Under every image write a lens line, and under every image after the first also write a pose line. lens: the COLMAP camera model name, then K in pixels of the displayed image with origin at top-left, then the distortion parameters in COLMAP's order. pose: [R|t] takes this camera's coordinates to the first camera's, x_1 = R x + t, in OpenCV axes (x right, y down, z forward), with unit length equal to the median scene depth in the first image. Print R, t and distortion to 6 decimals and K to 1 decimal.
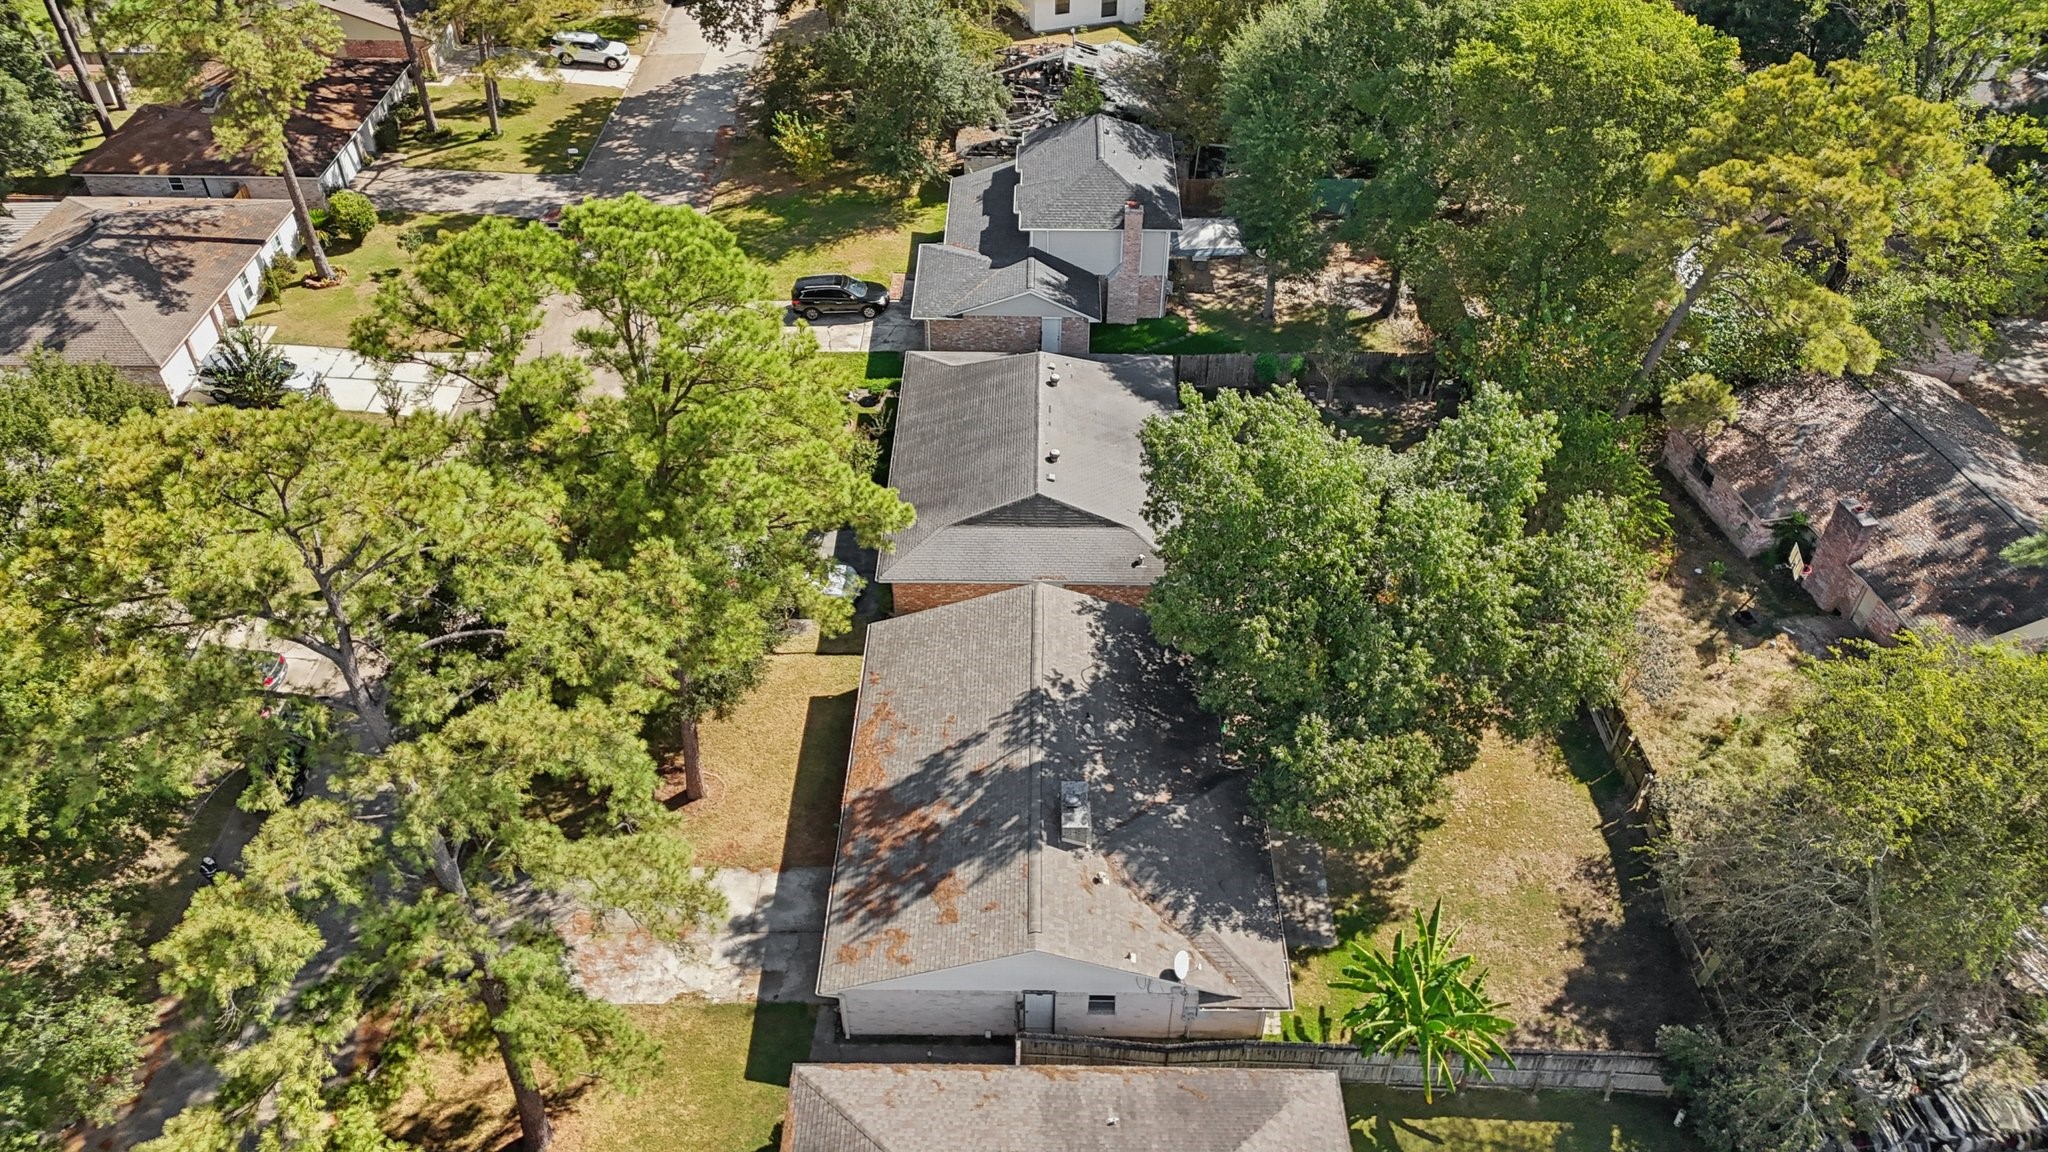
lens RADIAL K [[1498.8, 0, 1016.5], [0, 1498.8, 581.2], [0, 0, 1]] dist [0.078370, -0.073868]
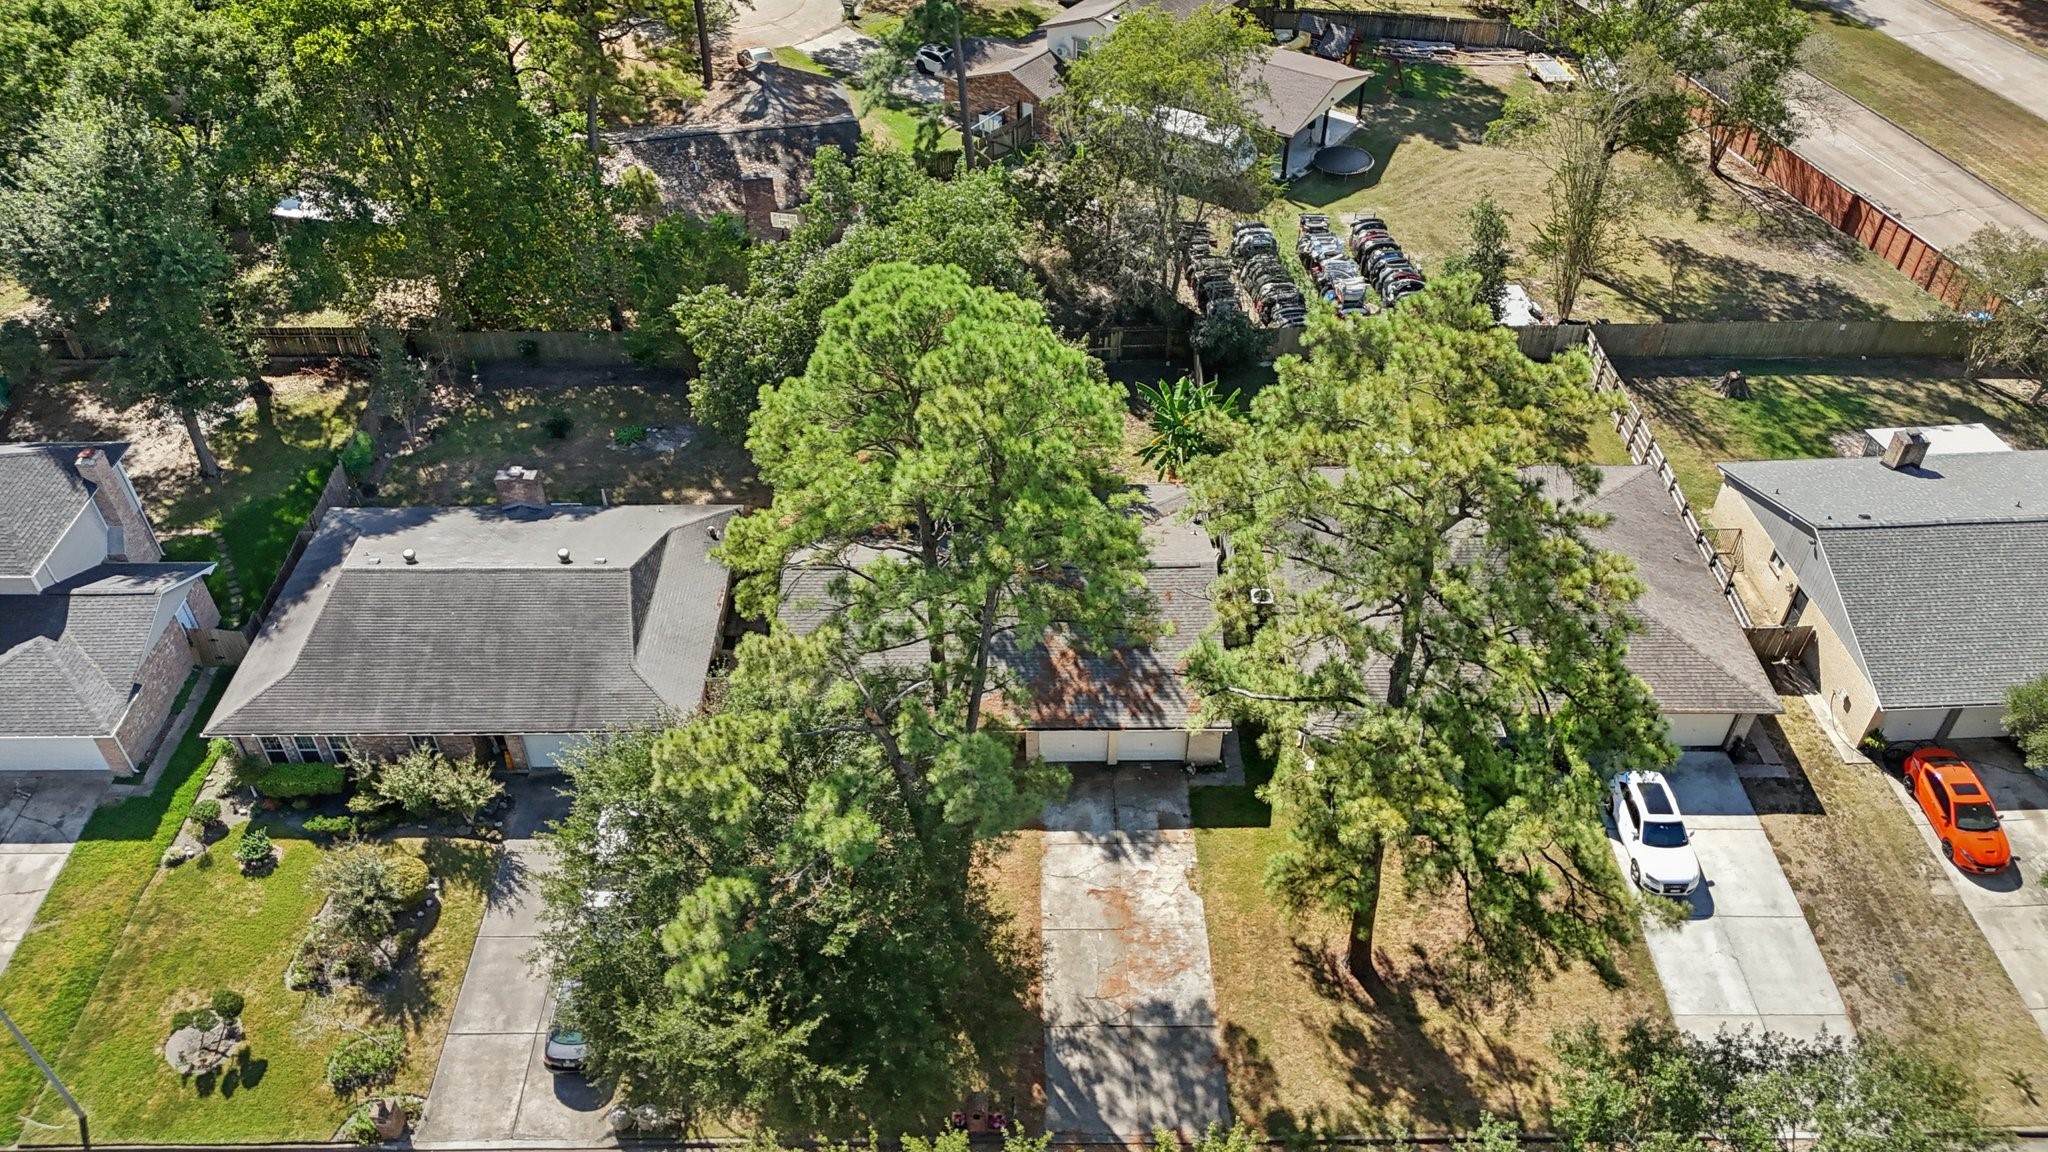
lens RADIAL K [[1498.8, 0, 1024.9], [0, 1498.8, 579.2], [0, 0, 1]] dist [0.078370, -0.073868]
pose [[-0.023092, -0.656210, 0.754225, -0.633082], [0.654905, 0.560085, 0.507350, -0.333182], [-0.755359, 0.505661, 0.416822, 0.390750]]
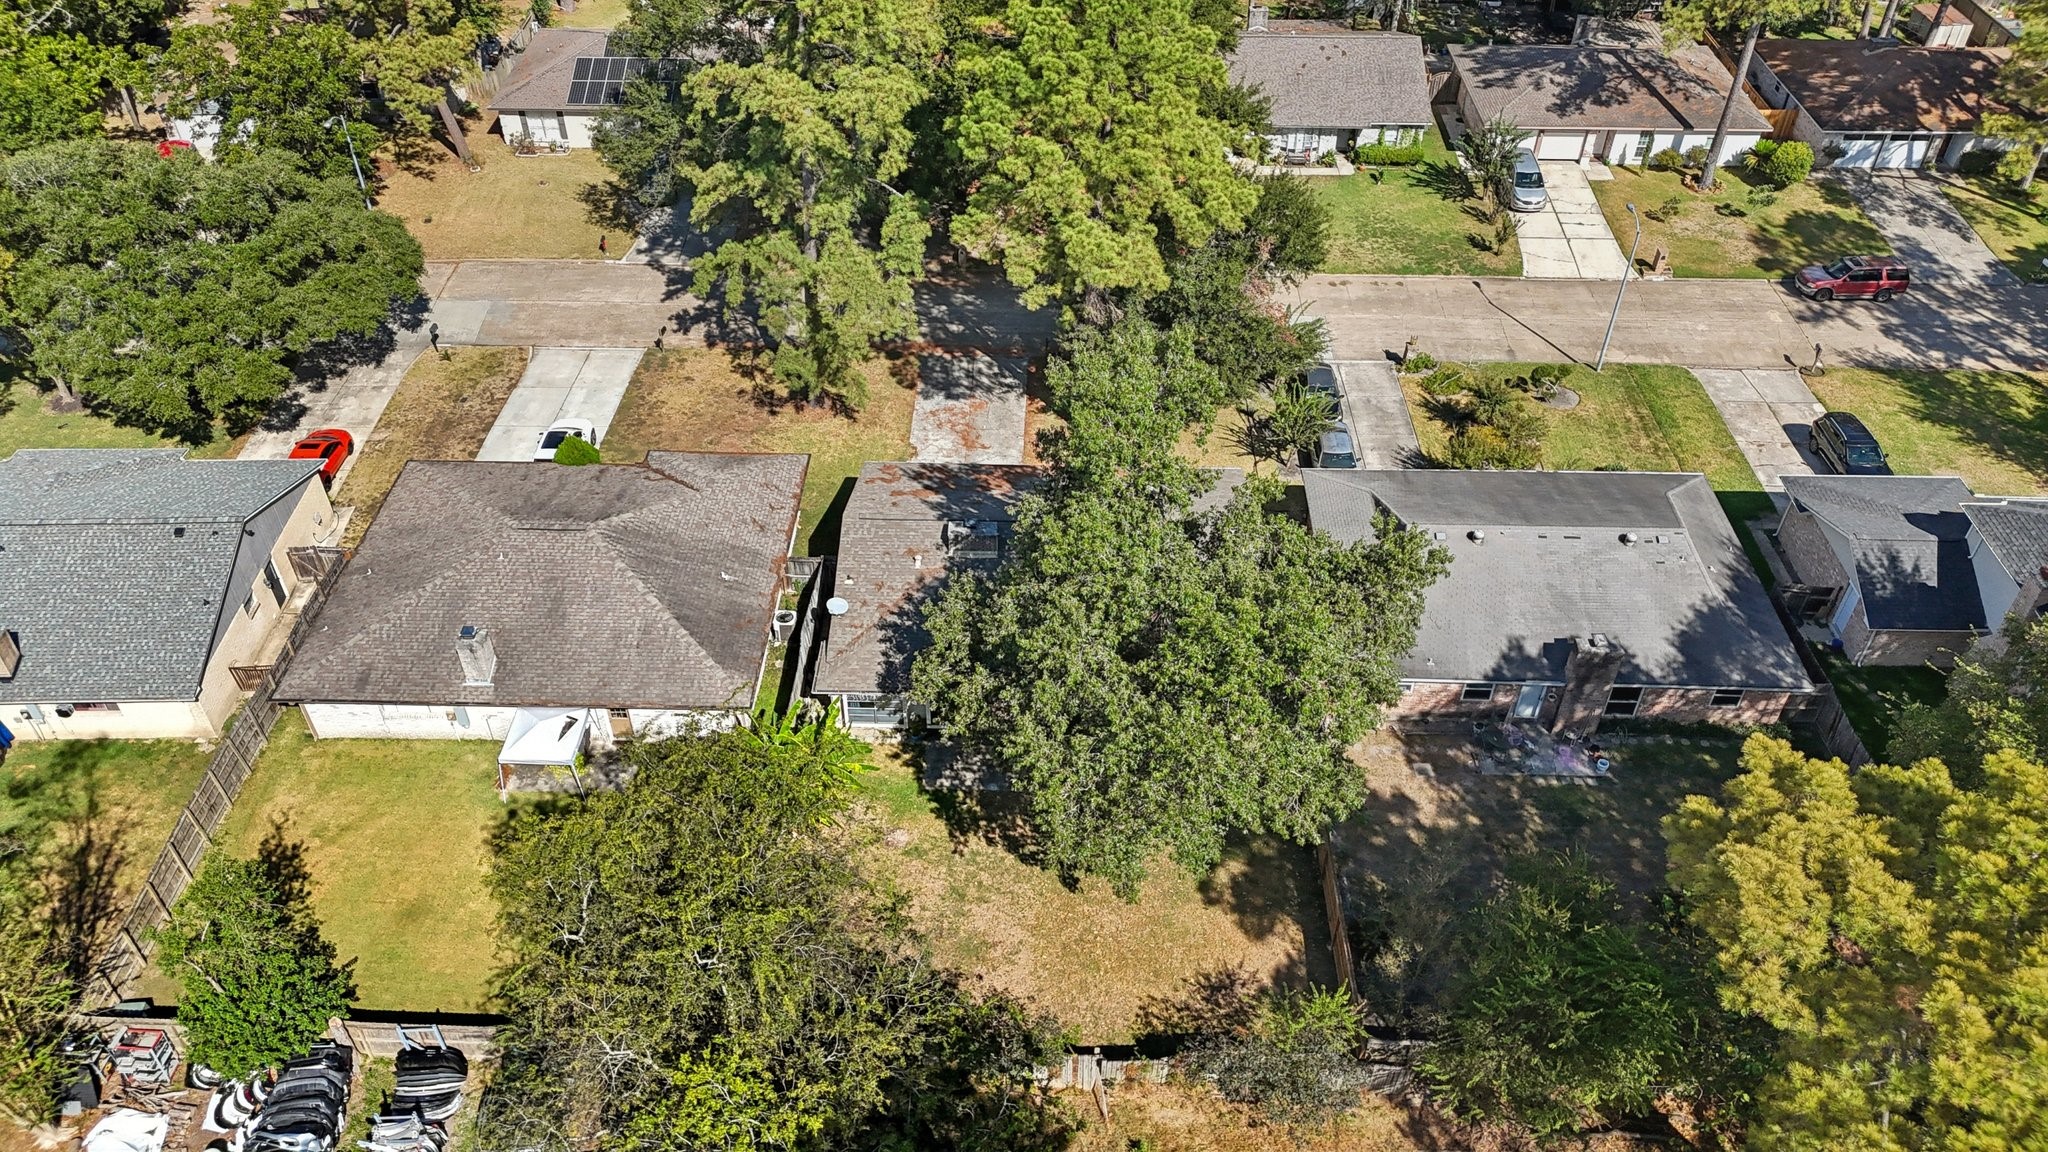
lens RADIAL K [[1498.8, 0, 1037.0], [0, 1498.8, 593.3], [0, 0, 1]] dist [0.078370, -0.073868]
pose [[-0.006909, 0.657353, -0.753551, 0.702061], [-0.656252, 0.565608, 0.499420, -0.327551], [0.754510, 0.497970, 0.427482, 0.388379]]
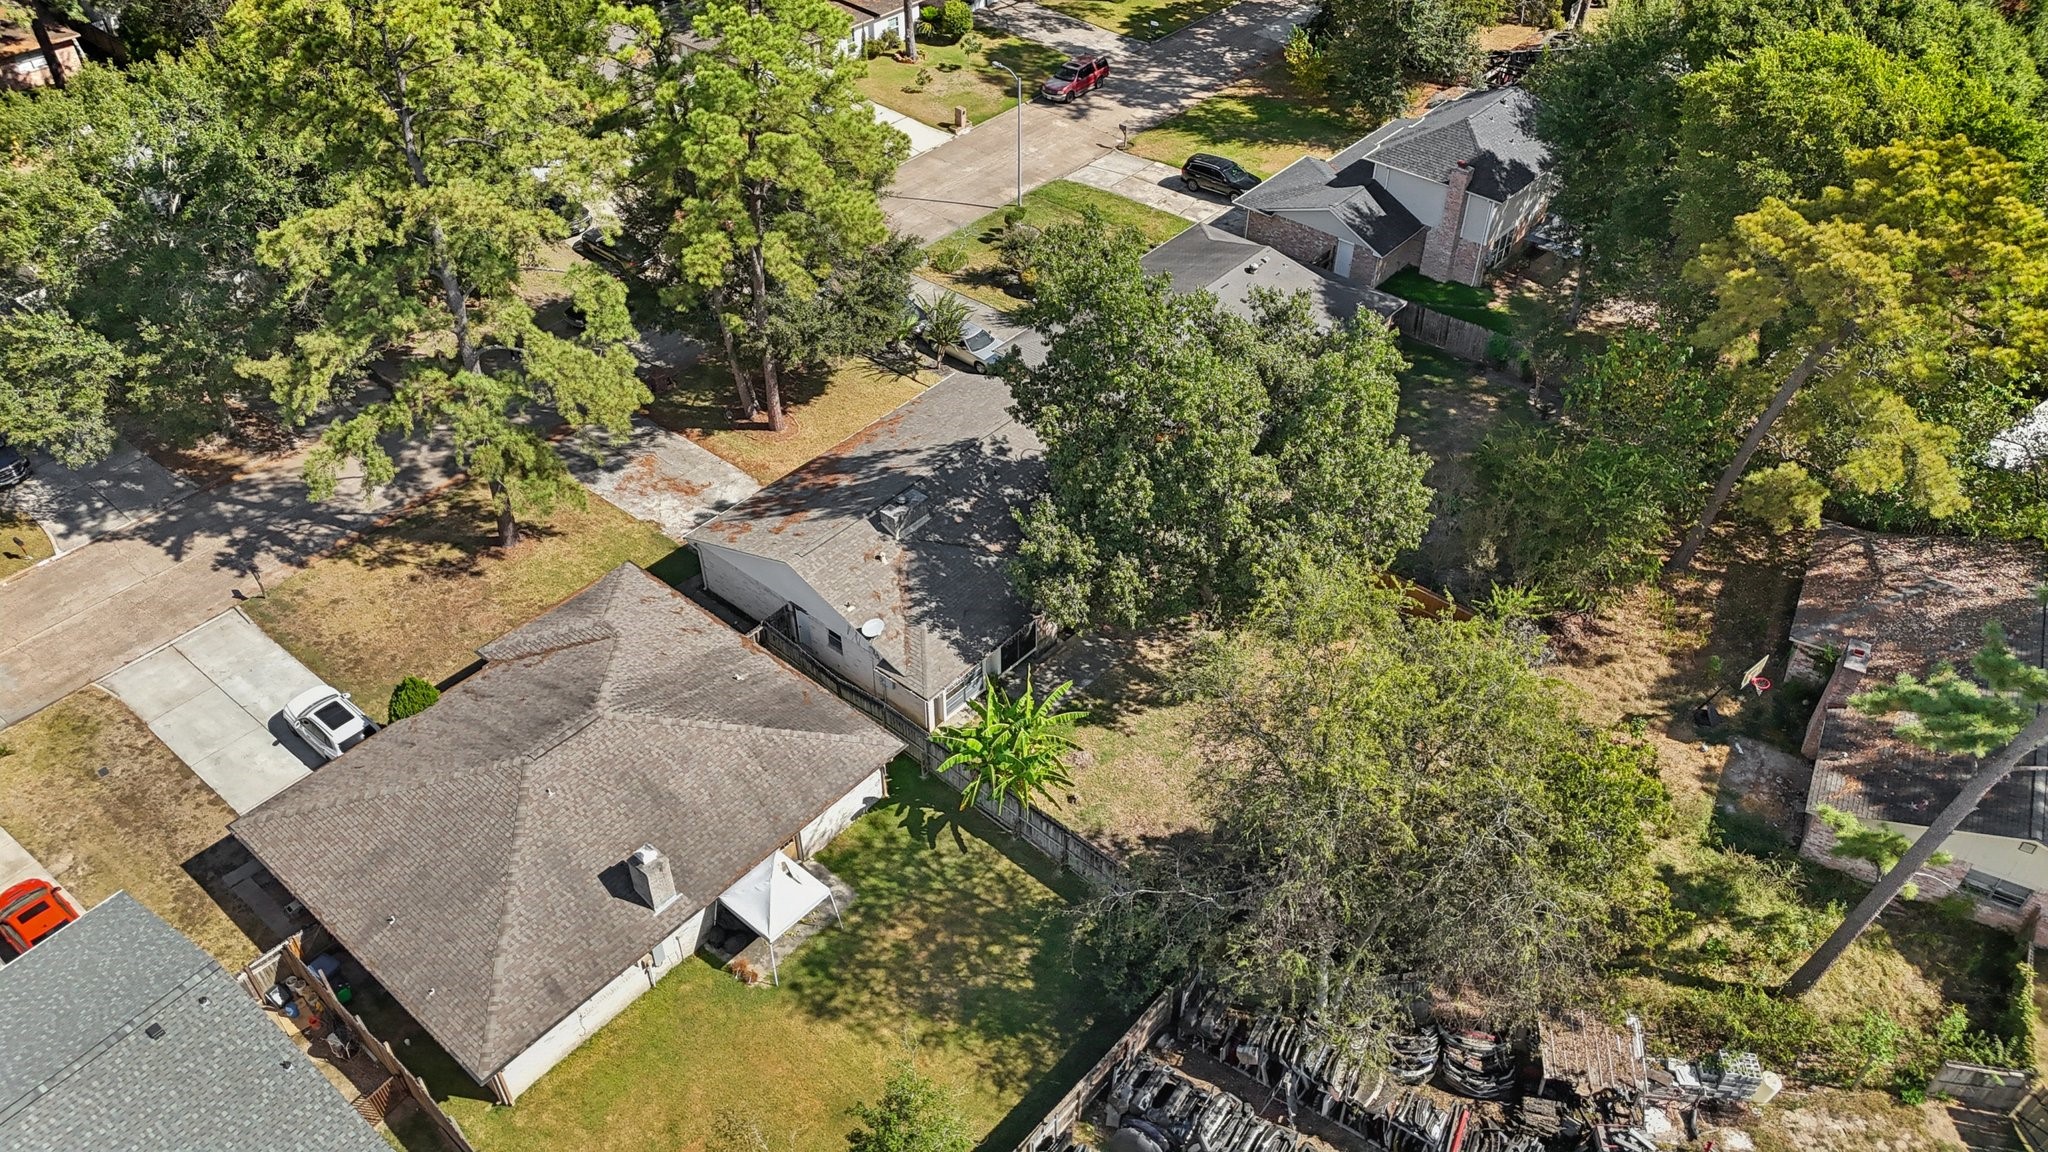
lens RADIAL K [[1498.8, 0, 1029.0], [0, 1498.8, 580.4], [0, 0, 1]] dist [0.078370, -0.073868]
pose [[0.767005, 0.417758, -0.487013, 0.534567], [-0.417646, 0.901260, 0.115338, 0.013668], [0.487109, 0.114934, 0.865746, -0.014338]]
